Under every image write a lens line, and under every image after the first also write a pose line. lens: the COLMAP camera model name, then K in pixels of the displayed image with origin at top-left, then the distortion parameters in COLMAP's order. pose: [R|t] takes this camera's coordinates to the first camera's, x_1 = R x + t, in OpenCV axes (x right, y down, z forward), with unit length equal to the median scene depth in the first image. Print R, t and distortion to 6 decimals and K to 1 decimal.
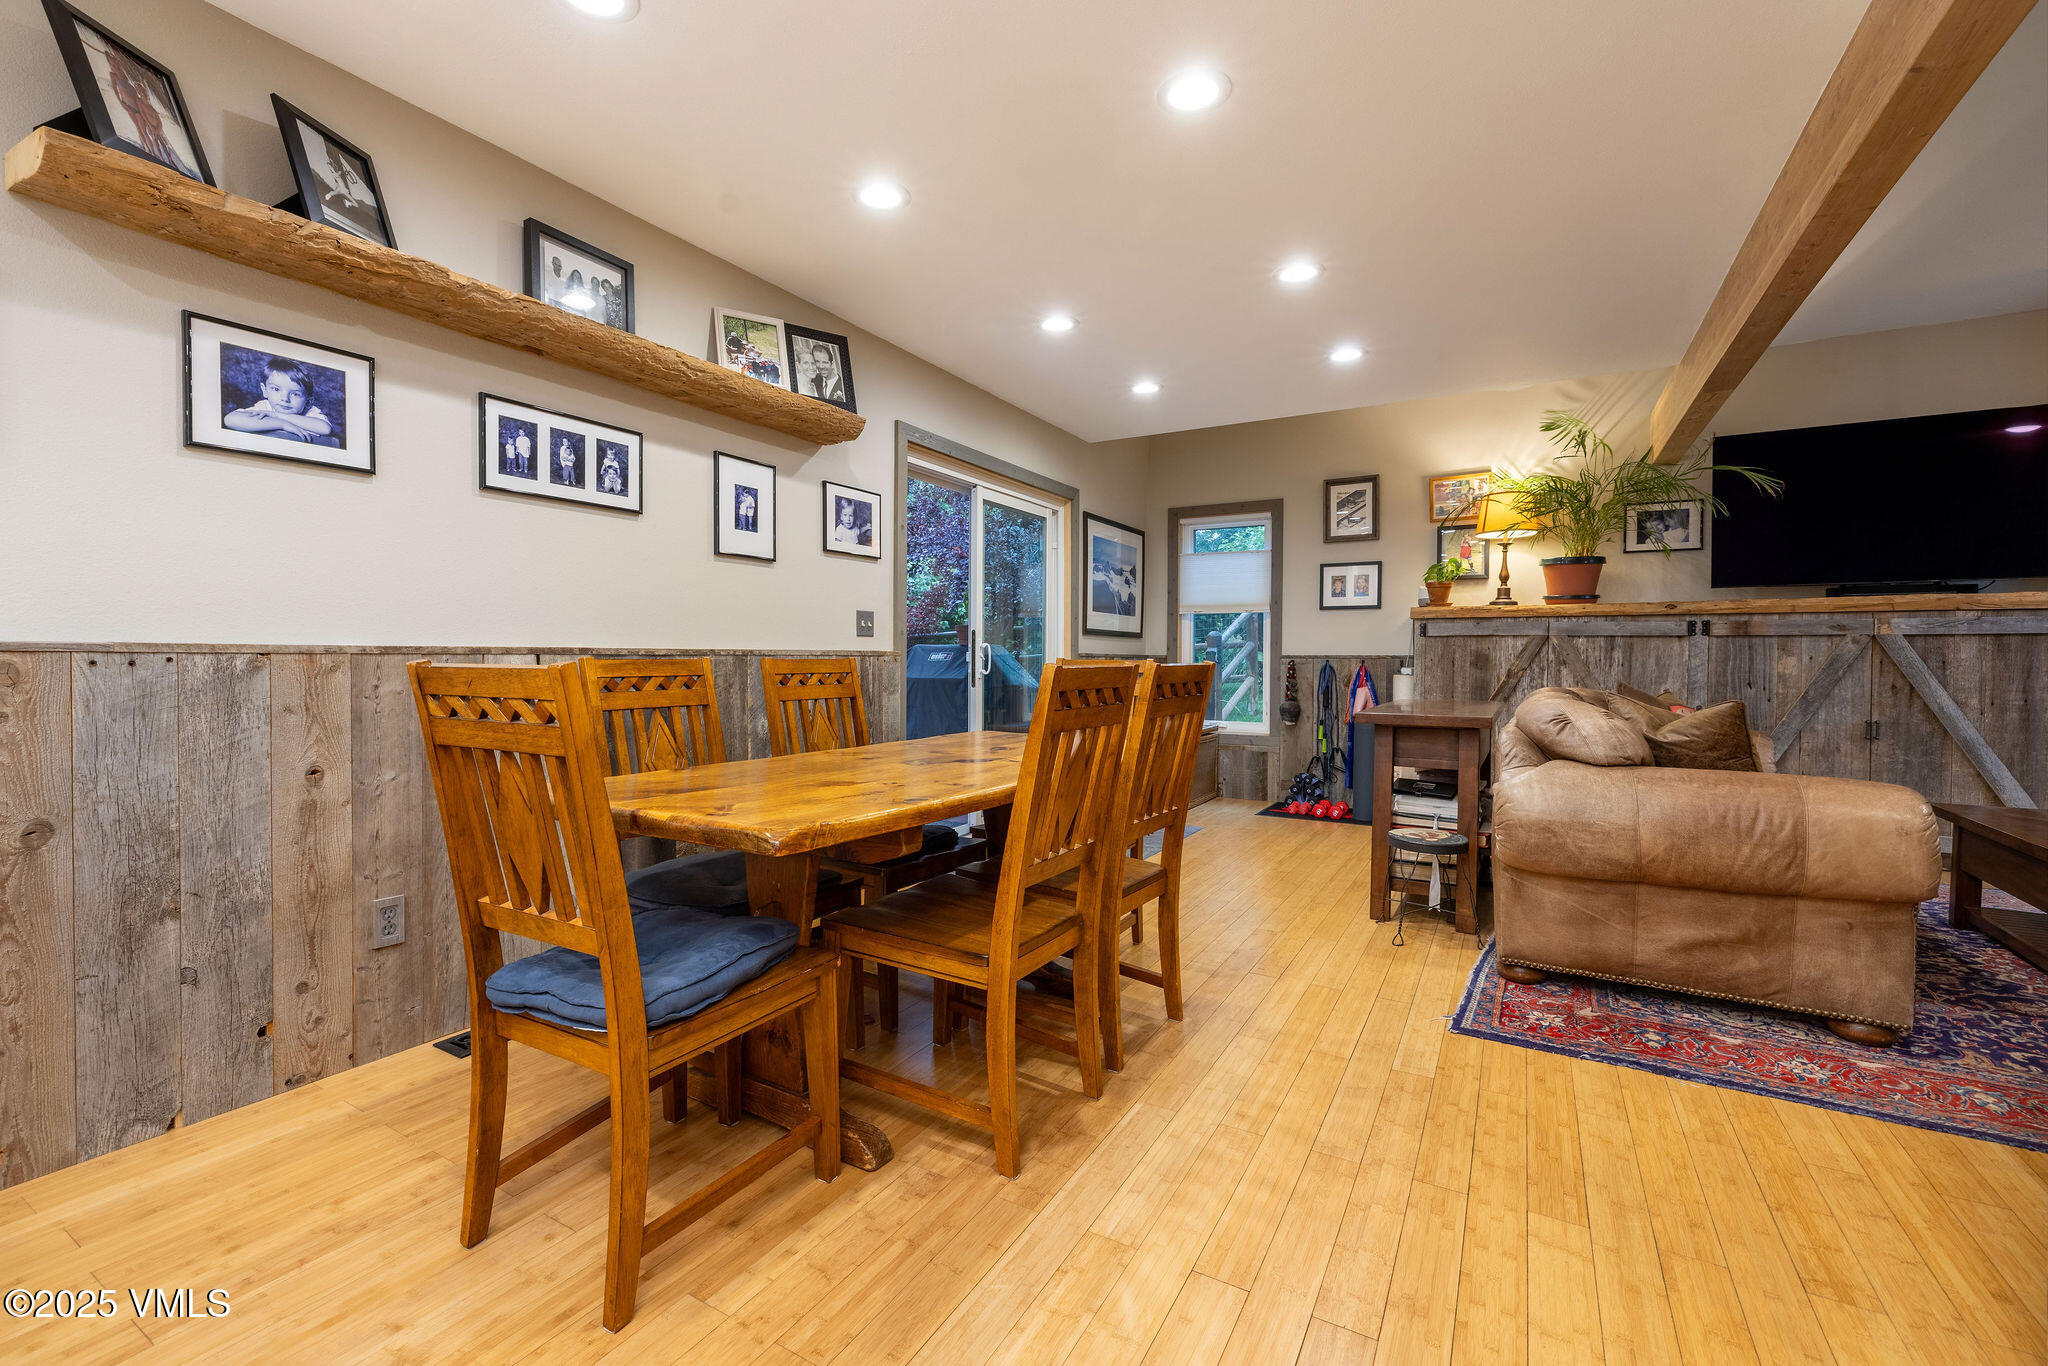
lens RADIAL K [[907.1, 0, 968.2], [0, 907.1, 678.0], [0, 0, 1]] dist [-0.000361, 0.000523]
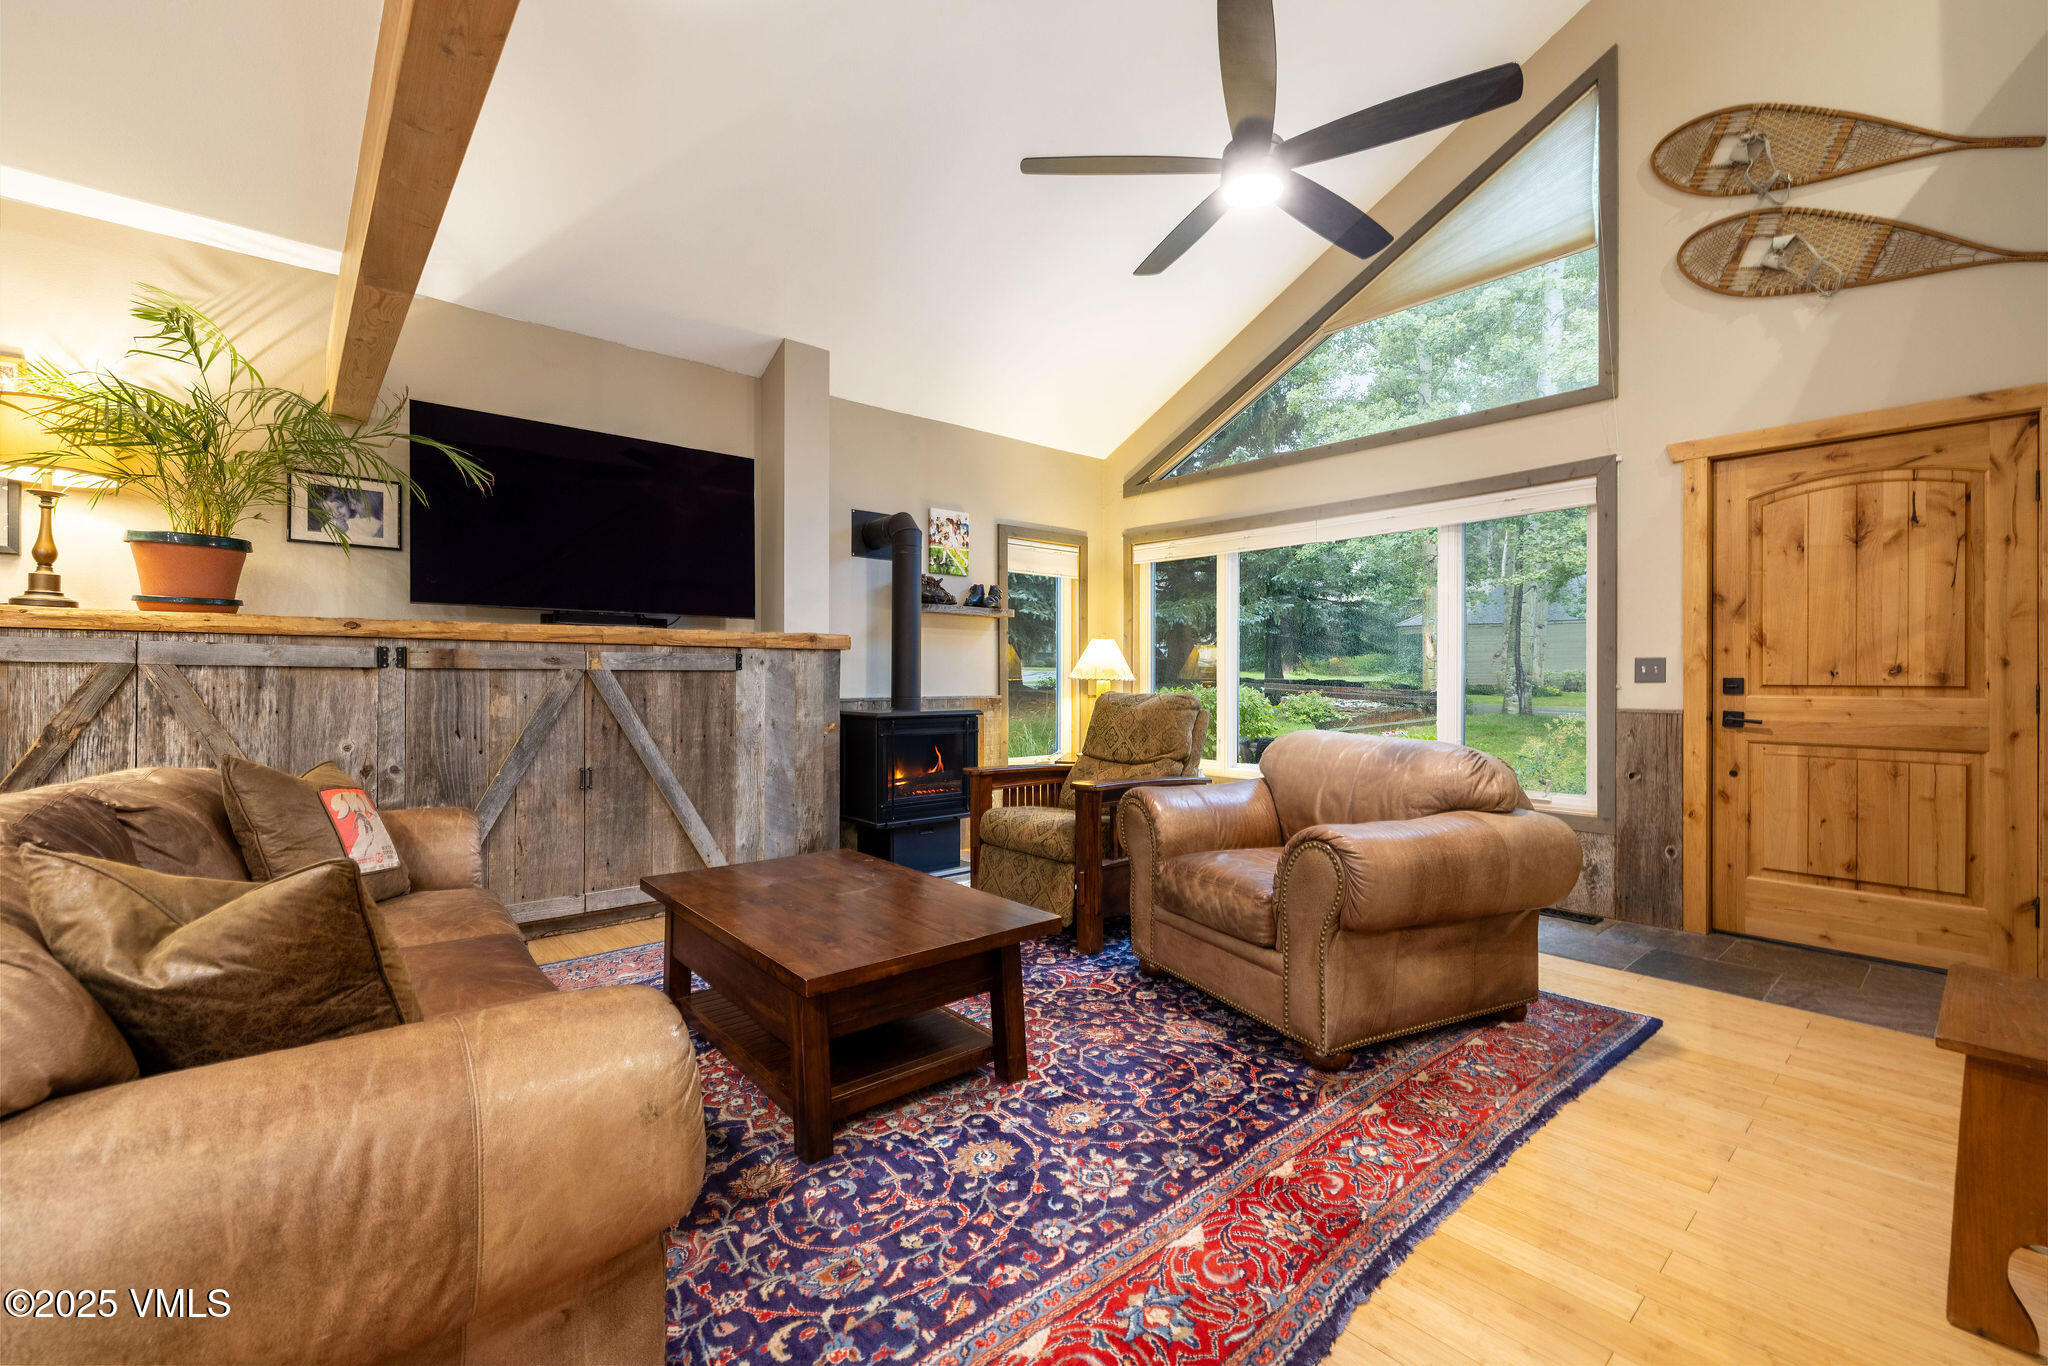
lens RADIAL K [[855.7, 0, 1015.9], [0, 855.7, 669.8], [0, 0, 1]] dist [-0.000036, 0.000140]
pose [[0.310901, 0.004112, 0.950433, 0.331721], [0.018282, 0.999780, -0.010305, -0.030528], [-0.950267, 0.020579, 0.310757, 0.338154]]
